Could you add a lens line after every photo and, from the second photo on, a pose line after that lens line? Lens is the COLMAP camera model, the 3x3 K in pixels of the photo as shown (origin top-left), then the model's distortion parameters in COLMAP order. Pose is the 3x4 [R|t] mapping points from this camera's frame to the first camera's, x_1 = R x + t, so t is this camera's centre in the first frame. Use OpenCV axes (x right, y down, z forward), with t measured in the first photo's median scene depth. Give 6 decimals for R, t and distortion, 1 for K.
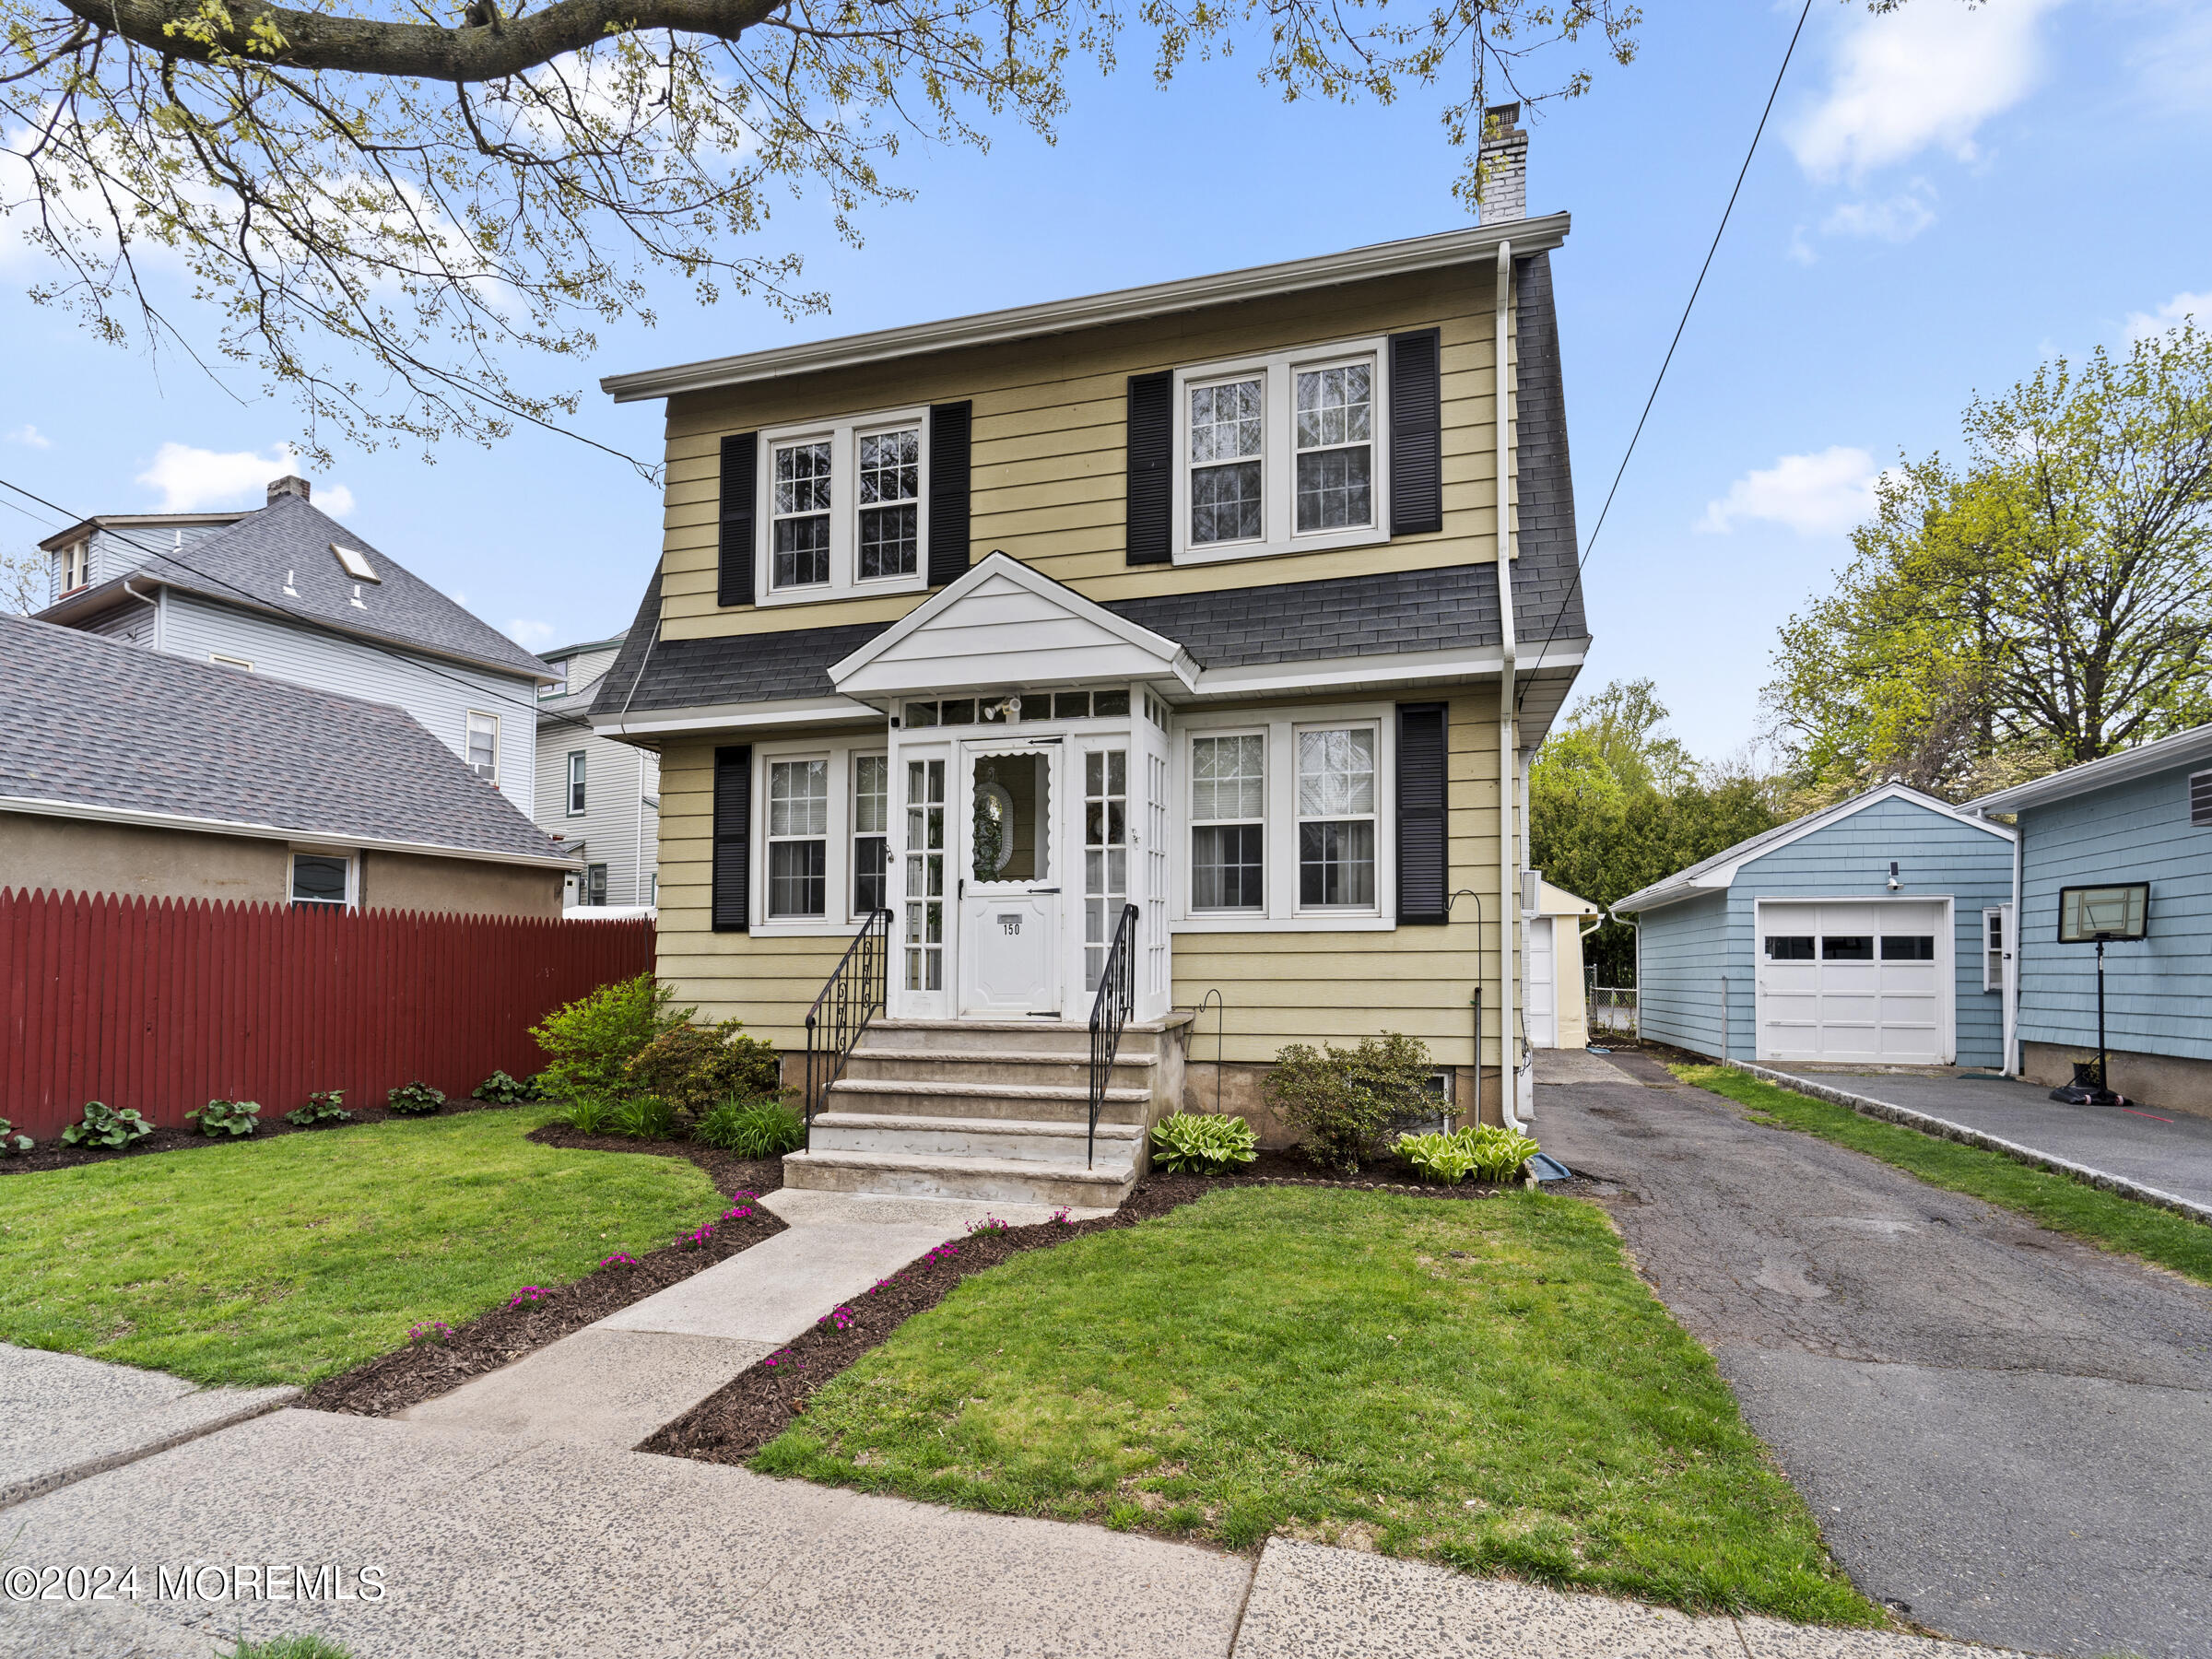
lens RADIAL K [[1096.2, 0, 1109.6], [0, 1096.2, 912.0], [0, 0, 1]] dist [-0.002578, 0.000353]
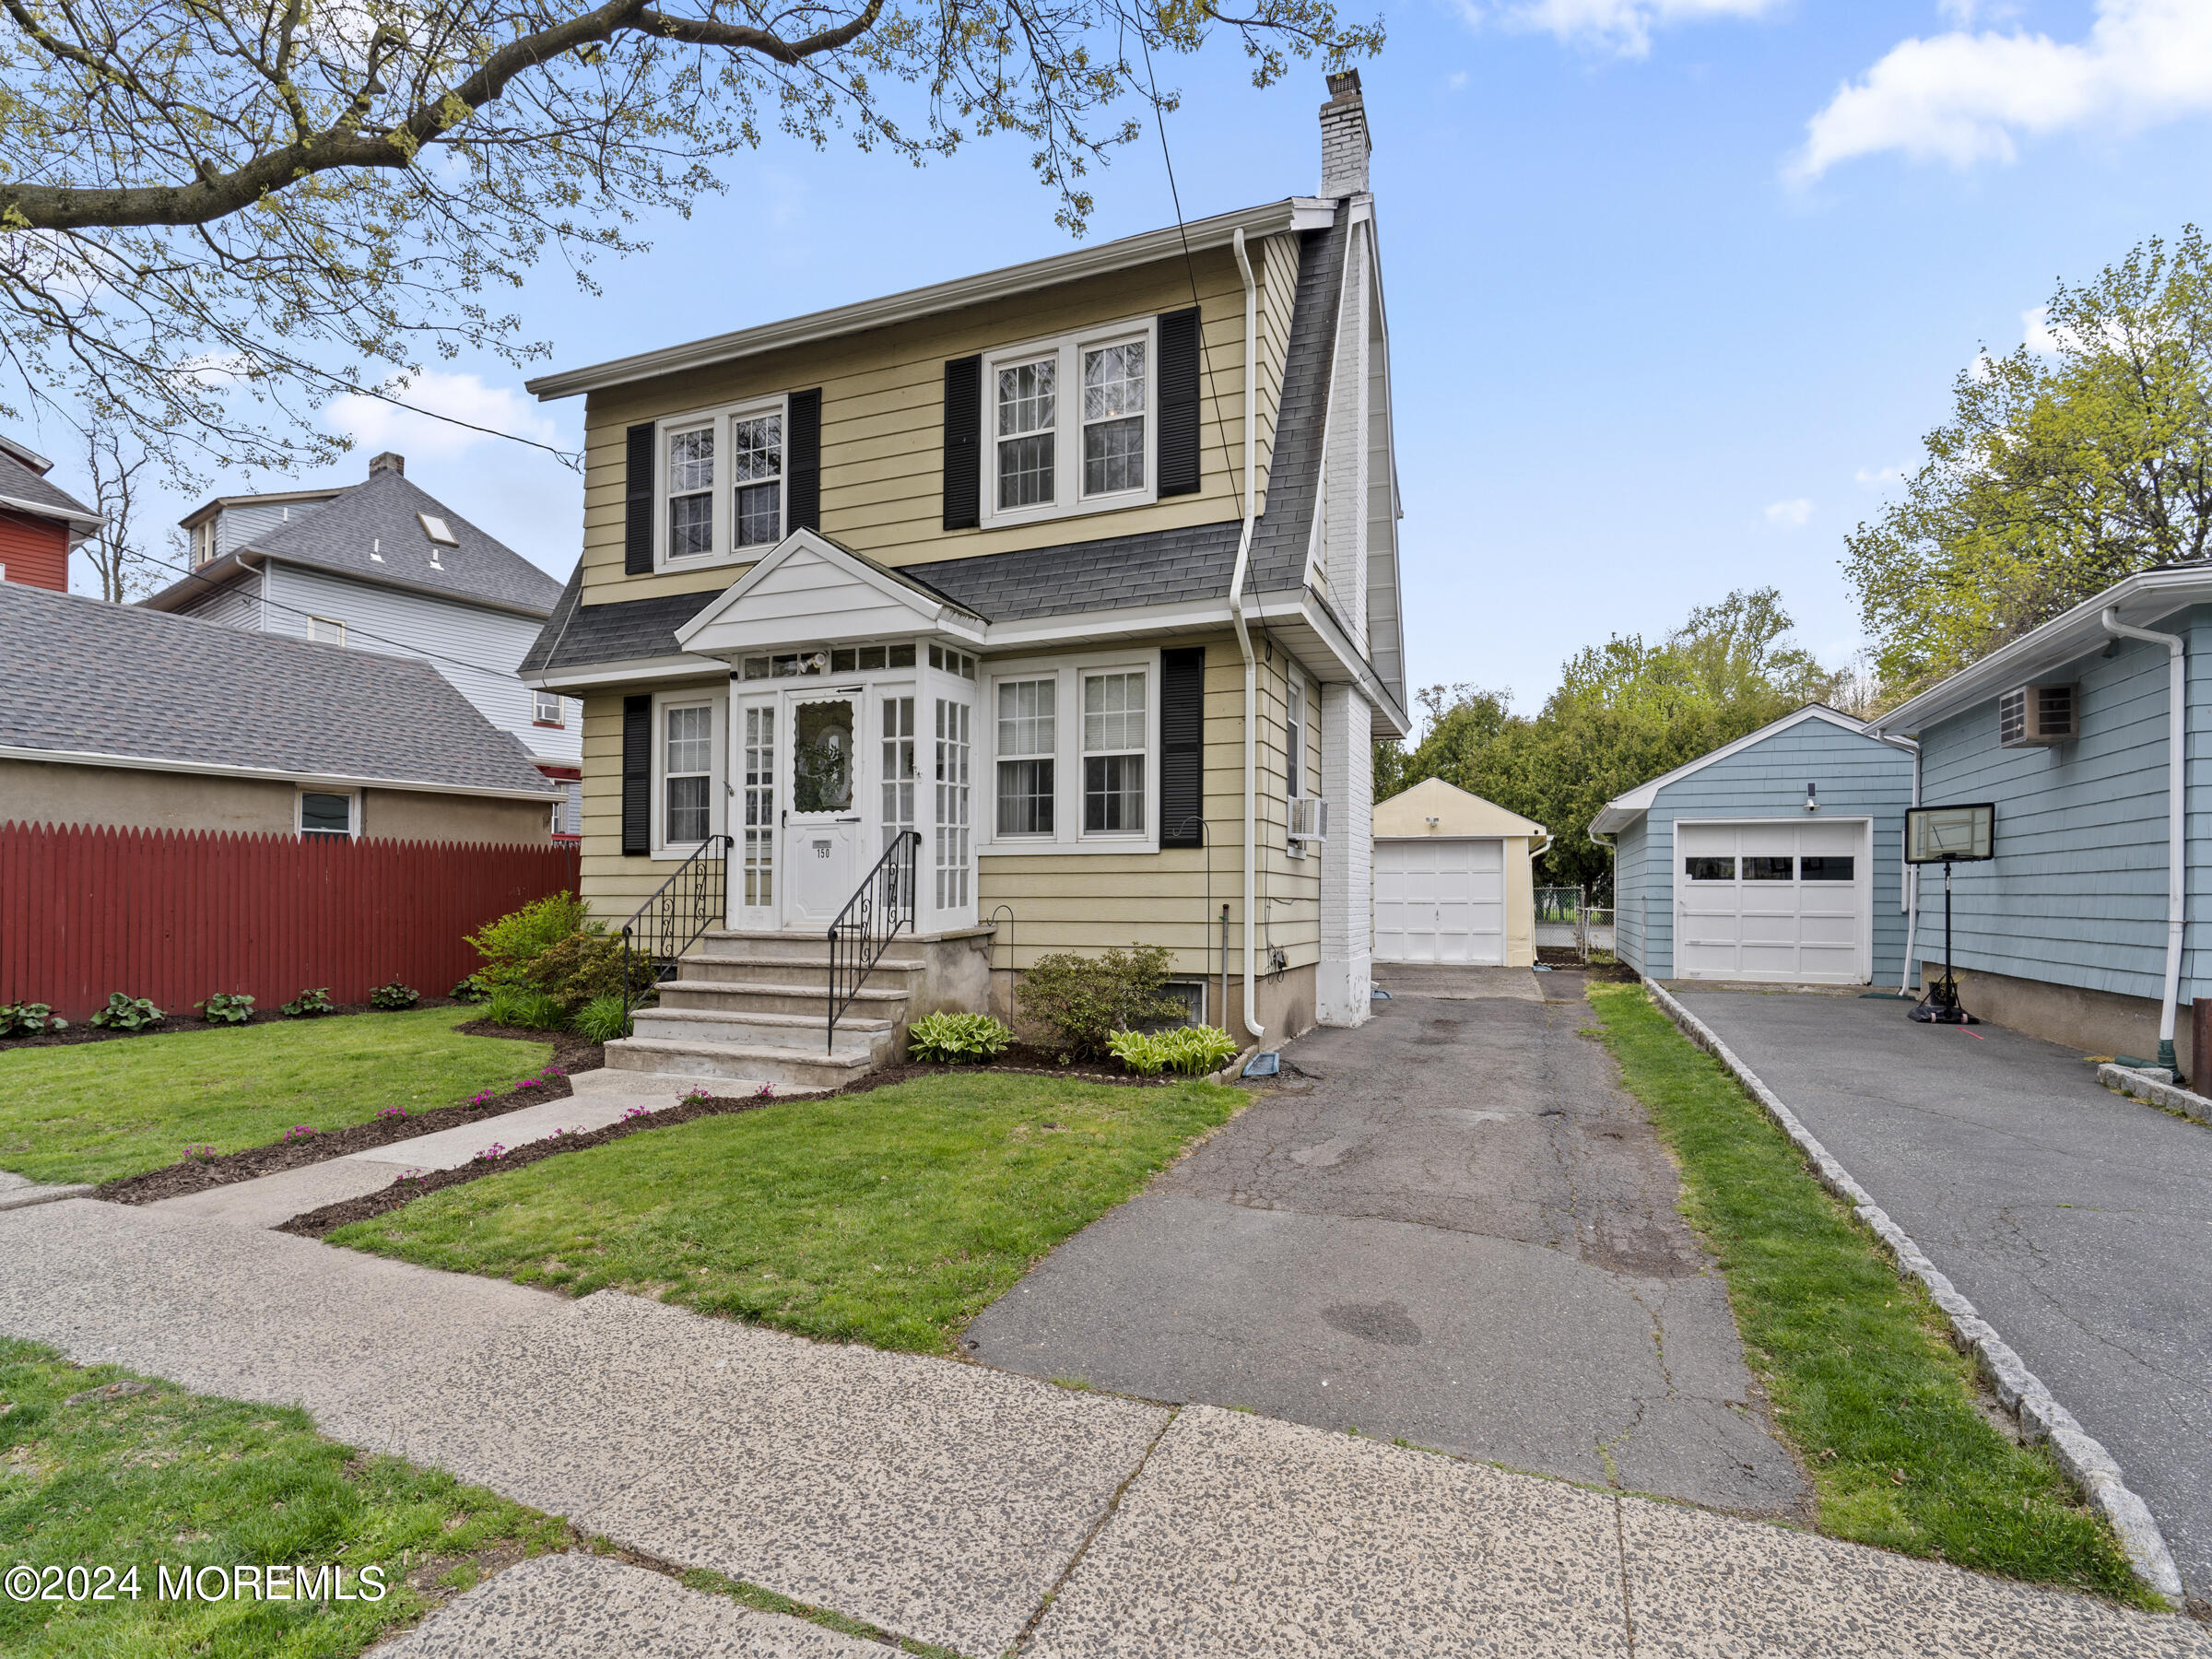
lens RADIAL K [[1081.2, 0, 1109.2], [0, 1081.2, 855.6], [0, 0, 1]] dist [-0.002271, -0.000105]
pose [[0.994031, -0.002636, -0.109062, 0.316420], [0.004805, 0.999796, 0.019625, -0.002645], [0.108988, -0.020032, 0.993841, -0.097812]]
